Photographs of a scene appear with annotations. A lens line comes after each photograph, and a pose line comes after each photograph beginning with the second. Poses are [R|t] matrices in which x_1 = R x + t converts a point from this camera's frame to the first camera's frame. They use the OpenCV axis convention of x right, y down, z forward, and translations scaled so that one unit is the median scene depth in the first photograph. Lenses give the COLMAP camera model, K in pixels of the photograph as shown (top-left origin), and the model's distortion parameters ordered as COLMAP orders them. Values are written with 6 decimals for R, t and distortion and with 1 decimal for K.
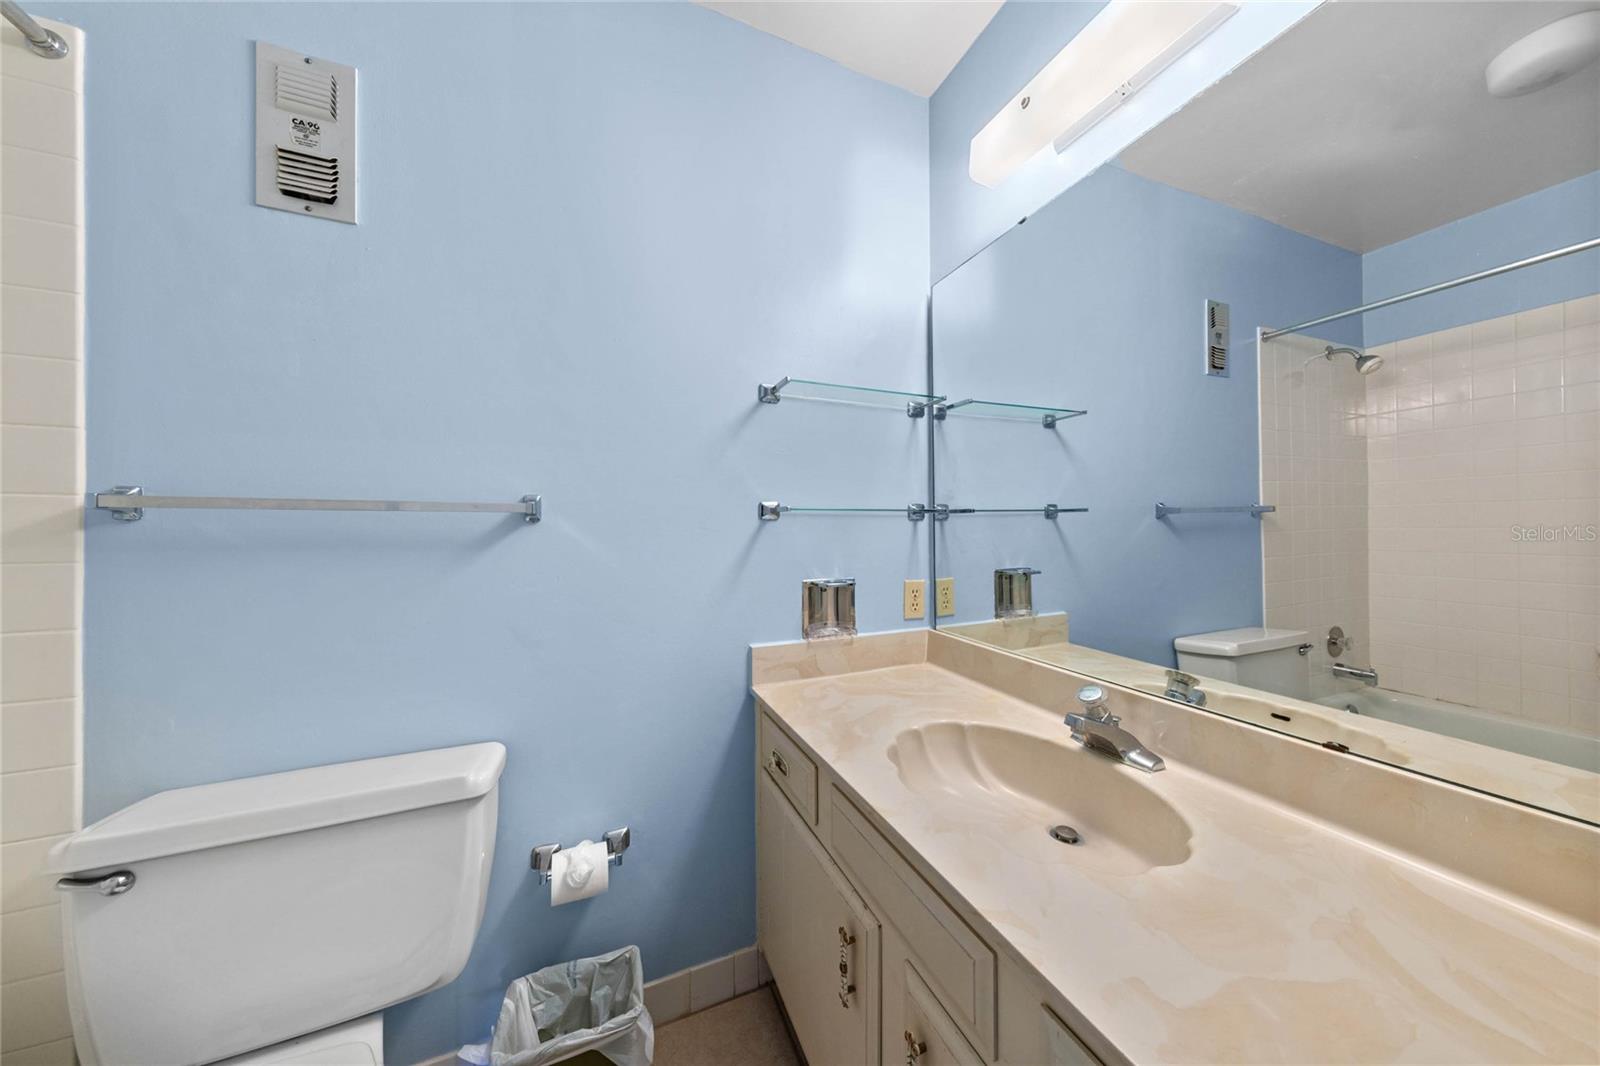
lens RADIAL K [[505.2, 0, 804.8], [0, 505.2, 536.3], [0, 0, 1]] dist [0.005892, -0.000050]
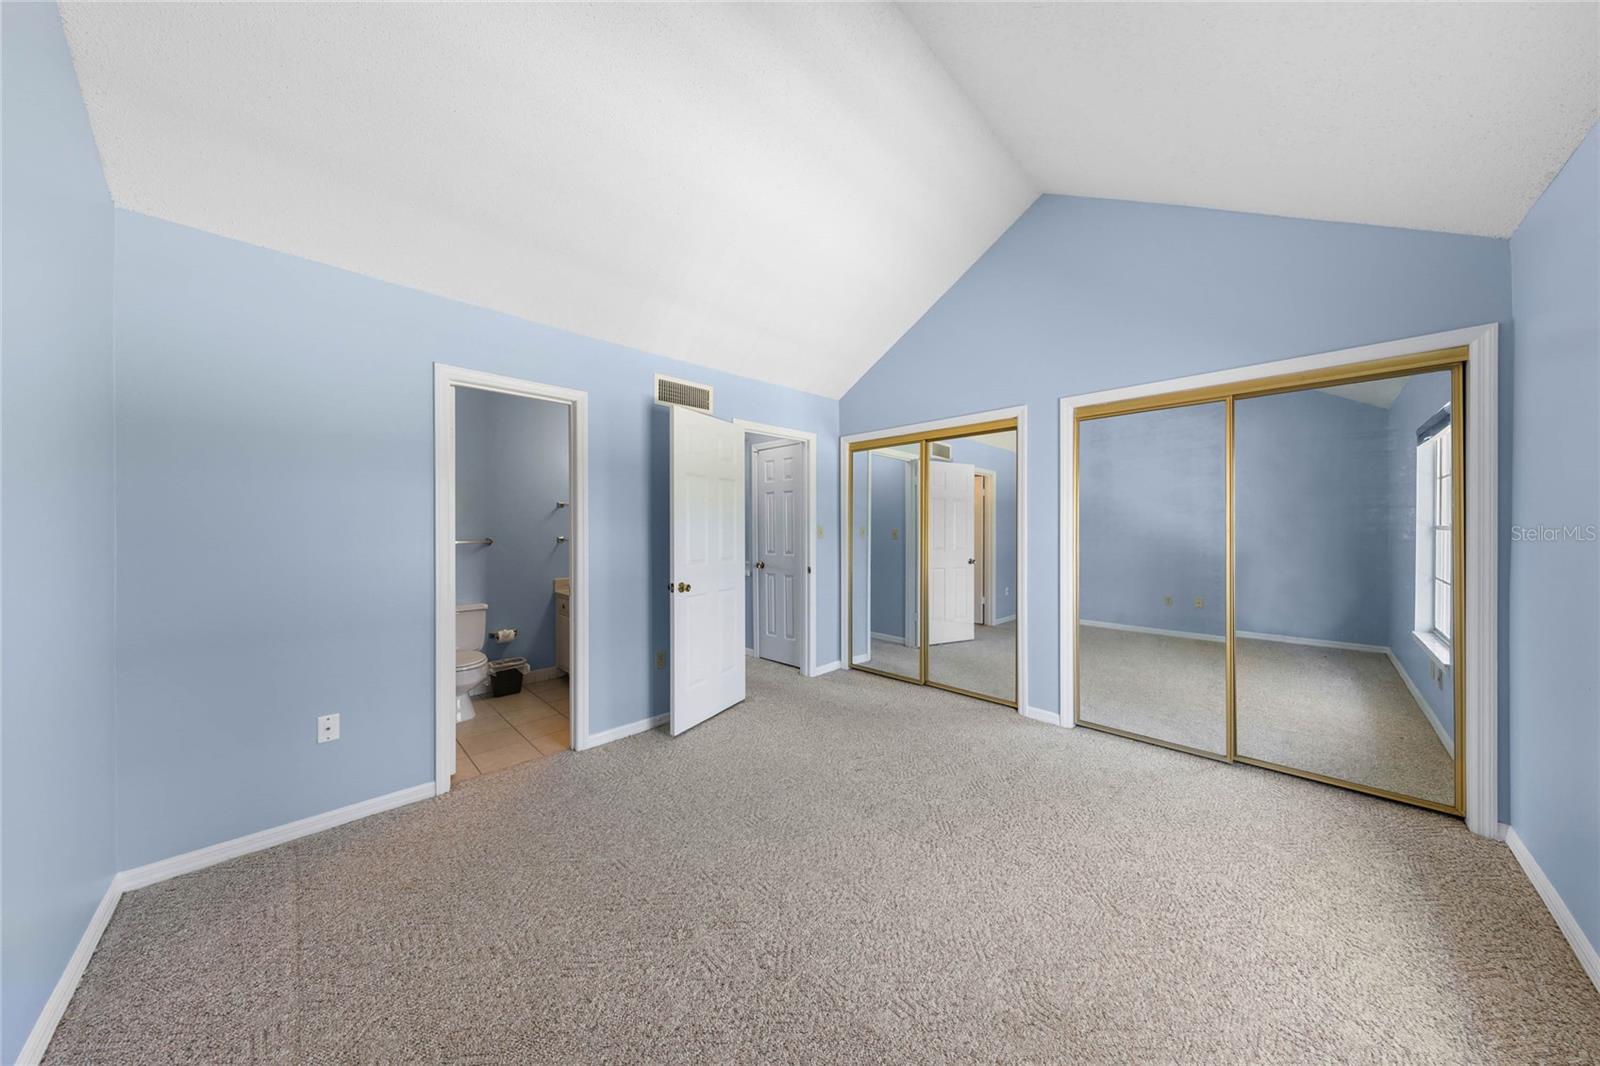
lens RADIAL K [[505.2, 0, 798.4], [0, 505.2, 533.0], [0, 0, 1]] dist [0.005892, -0.000050]
pose [[0.930241, 0.001052, 0.366948, 0.147487], [-0.000822, 0.999999, -0.000784, -0.081513], [-0.366948, 0.000428, 0.930241, -2.413690]]
